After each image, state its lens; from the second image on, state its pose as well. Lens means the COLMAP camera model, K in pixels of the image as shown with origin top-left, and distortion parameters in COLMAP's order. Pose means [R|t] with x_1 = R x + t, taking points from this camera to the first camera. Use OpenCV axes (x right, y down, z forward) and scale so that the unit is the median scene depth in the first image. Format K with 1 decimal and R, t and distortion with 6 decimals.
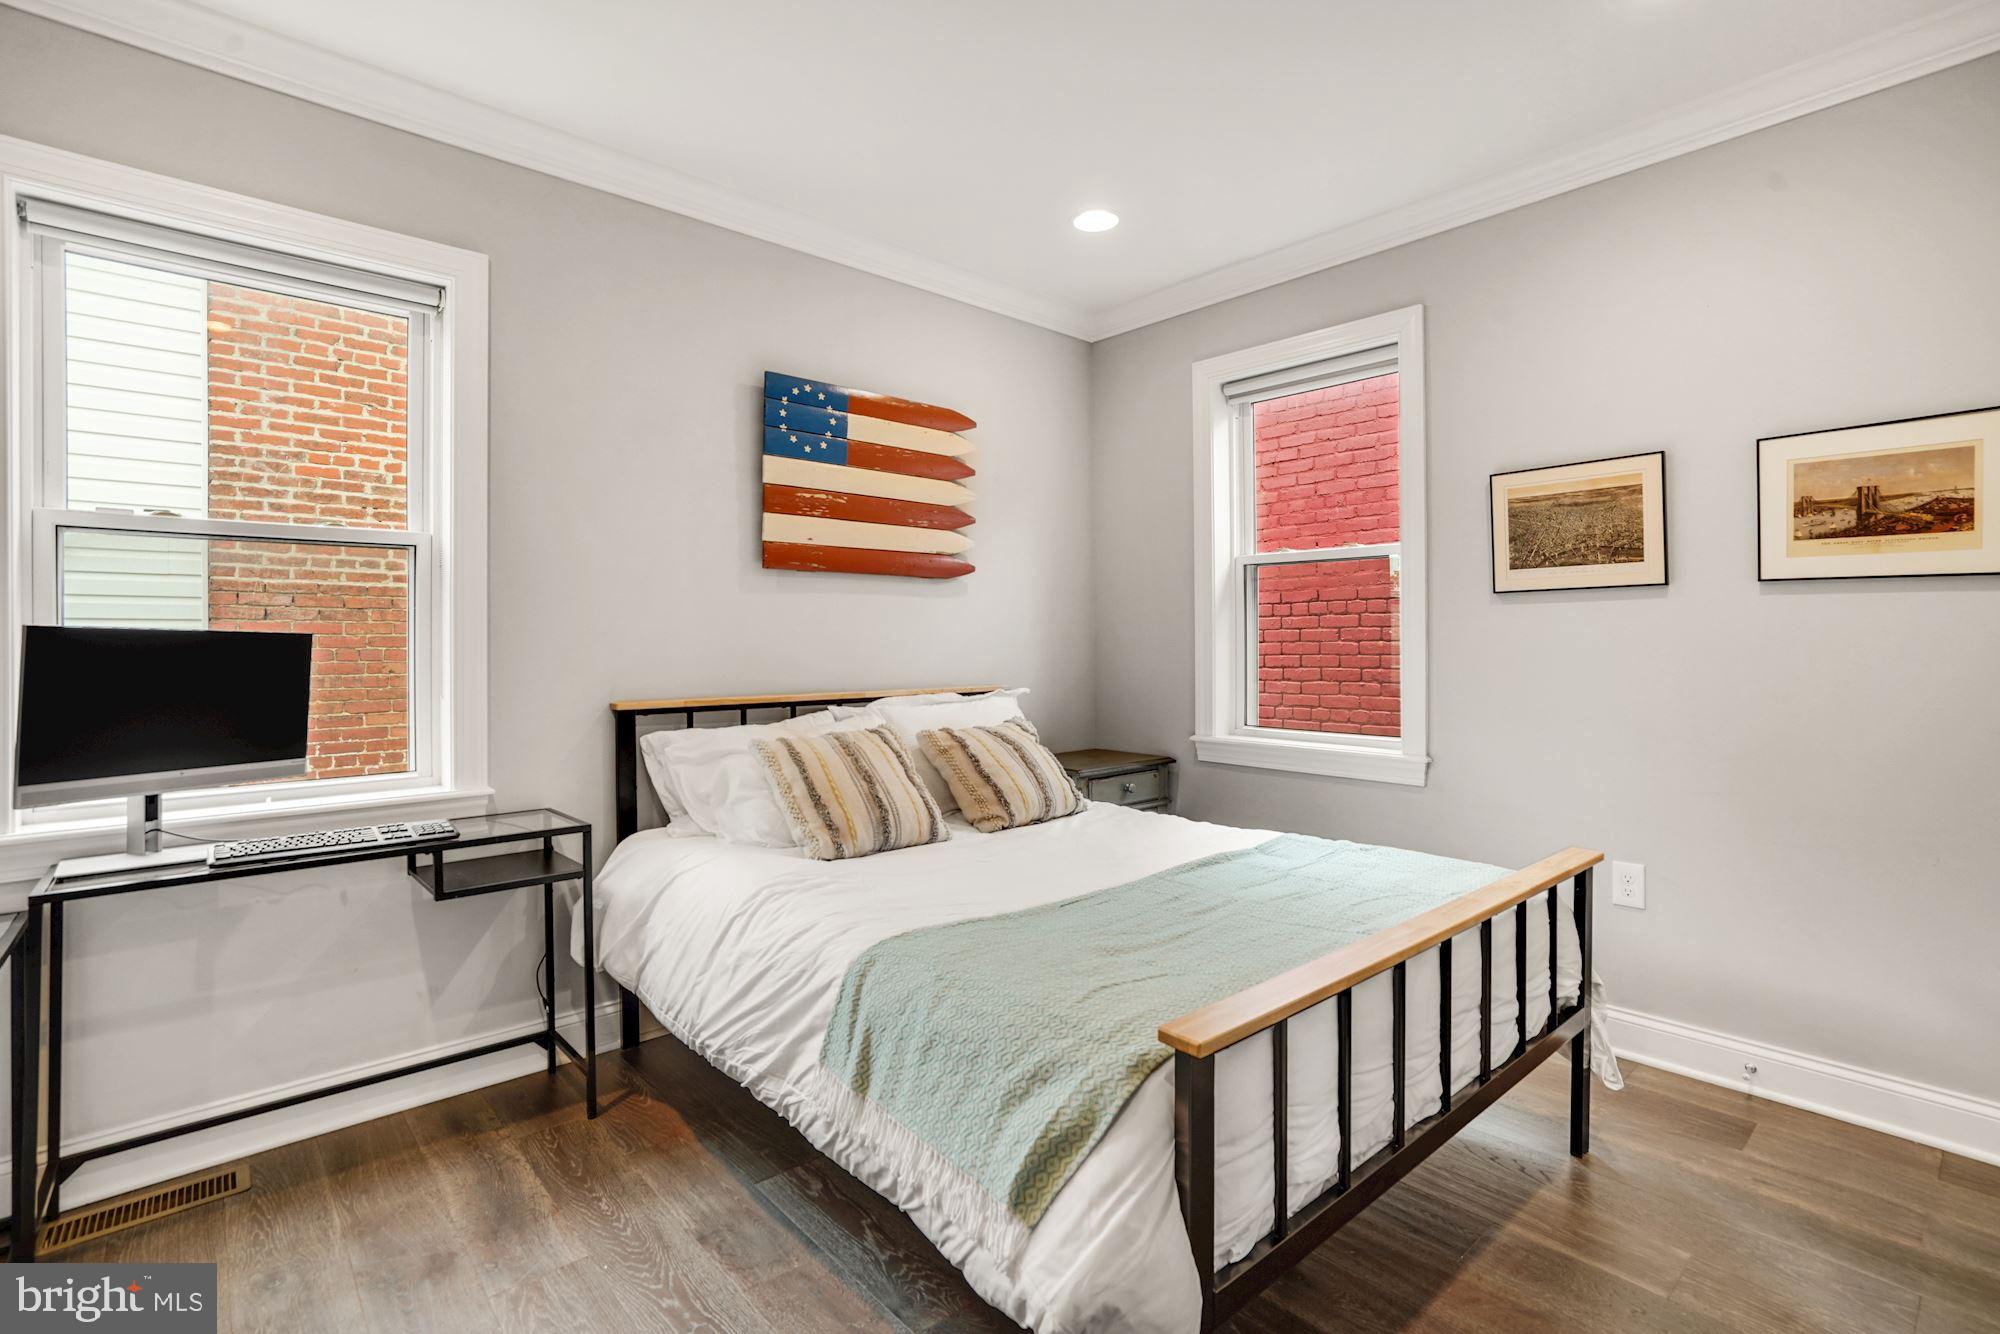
lens RADIAL K [[933.0, 0, 1017.0], [0, 933.0, 645.2], [0, 0, 1]] dist [-0.018446, 0.003688]
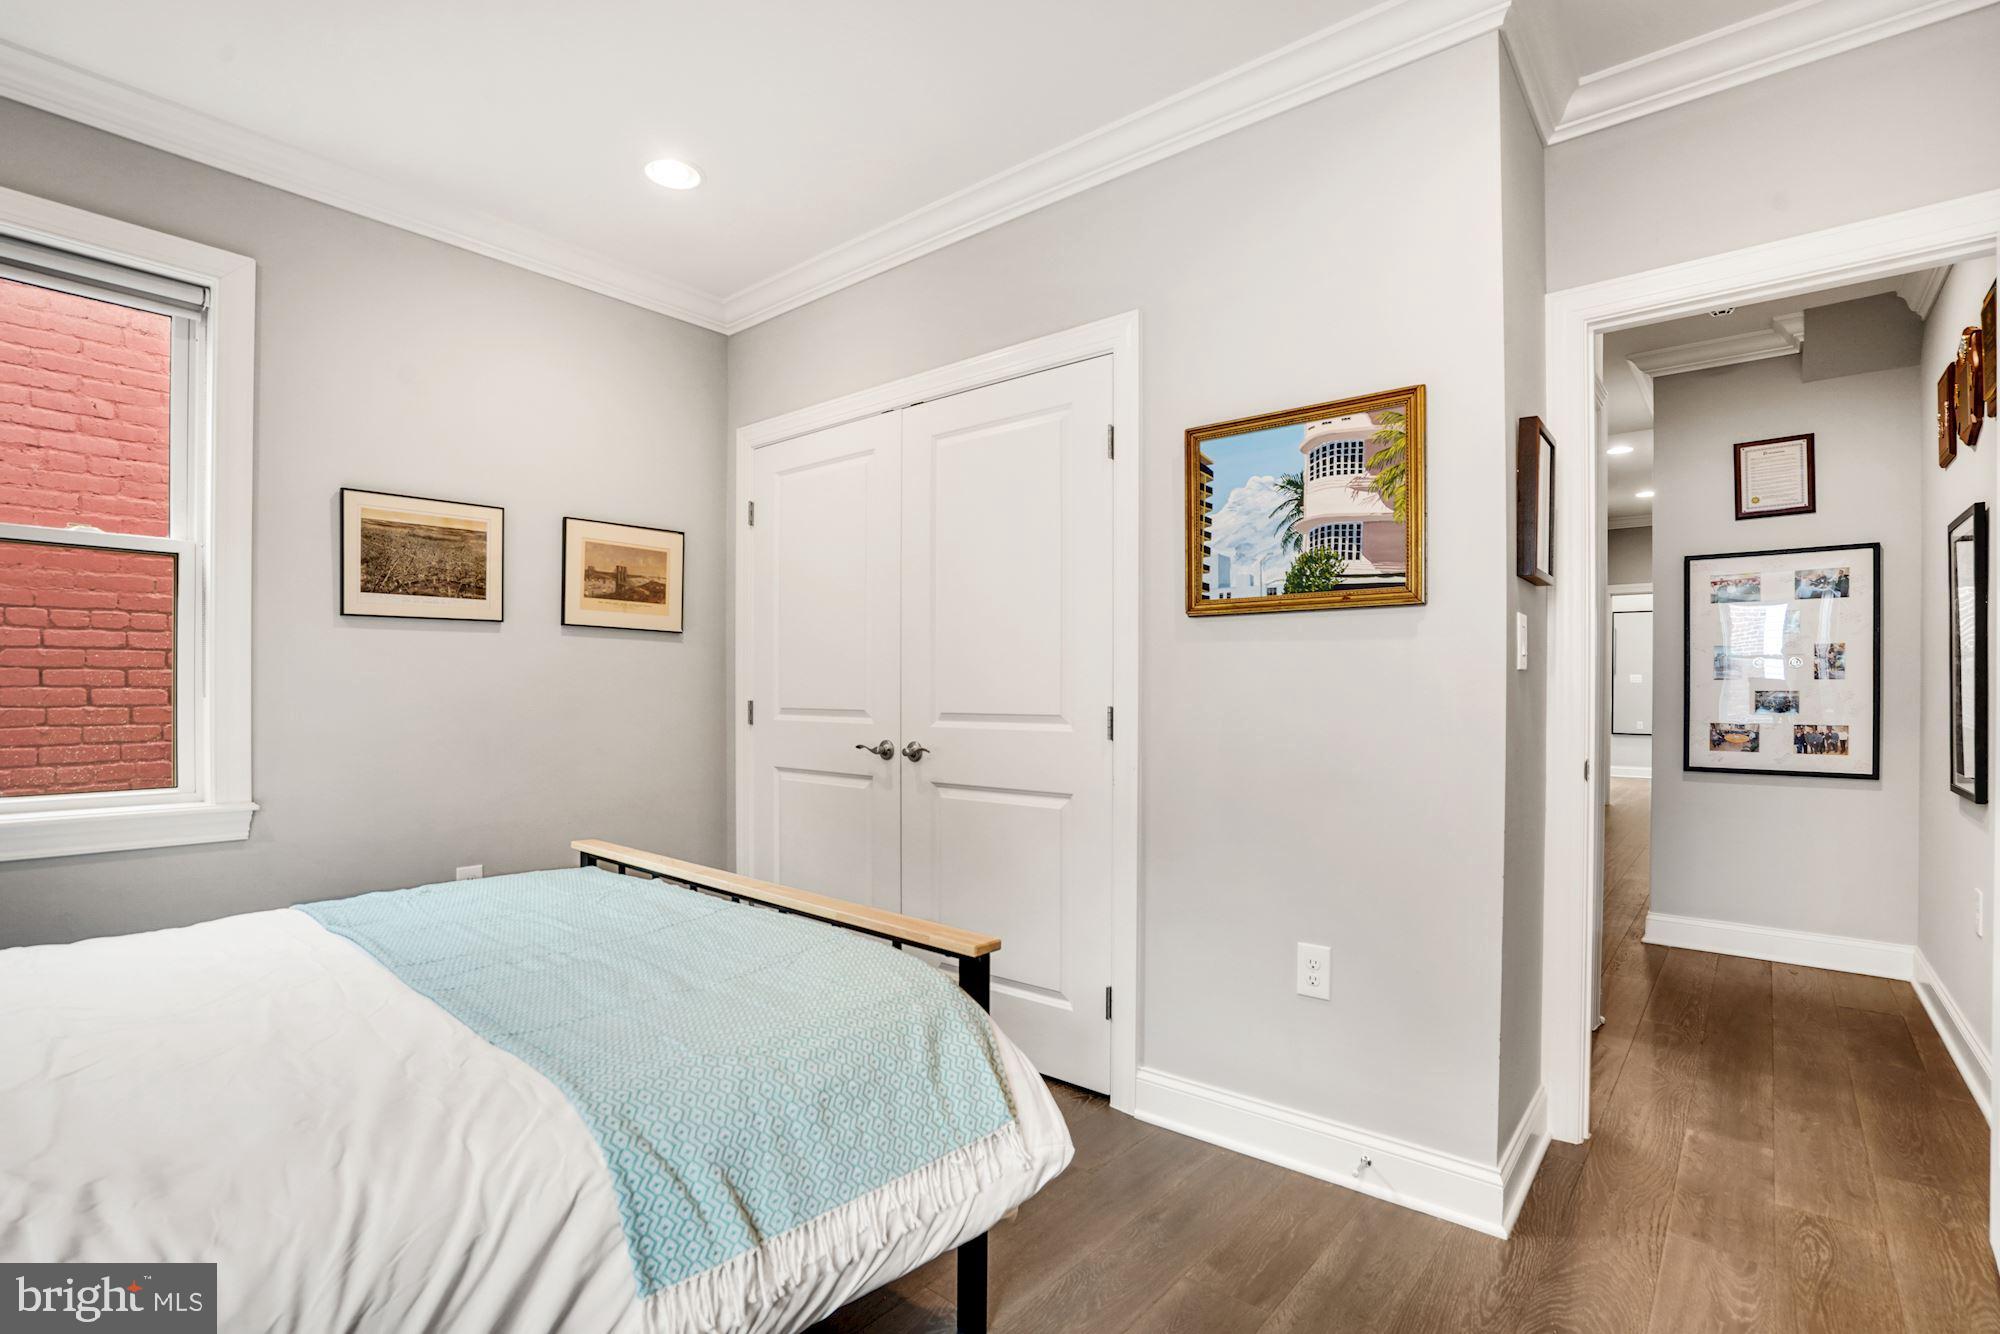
lens RADIAL K [[933.0, 0, 1000.6], [0, 933.0, 668.6], [0, 0, 1]] dist [-0.018446, 0.003688]
pose [[-0.137215, 0.016242, 0.990408, -0.549427], [-0.003929, 0.999849, -0.016941, 0.012165], [-0.990533, -0.006216, -0.137131, 0.523908]]
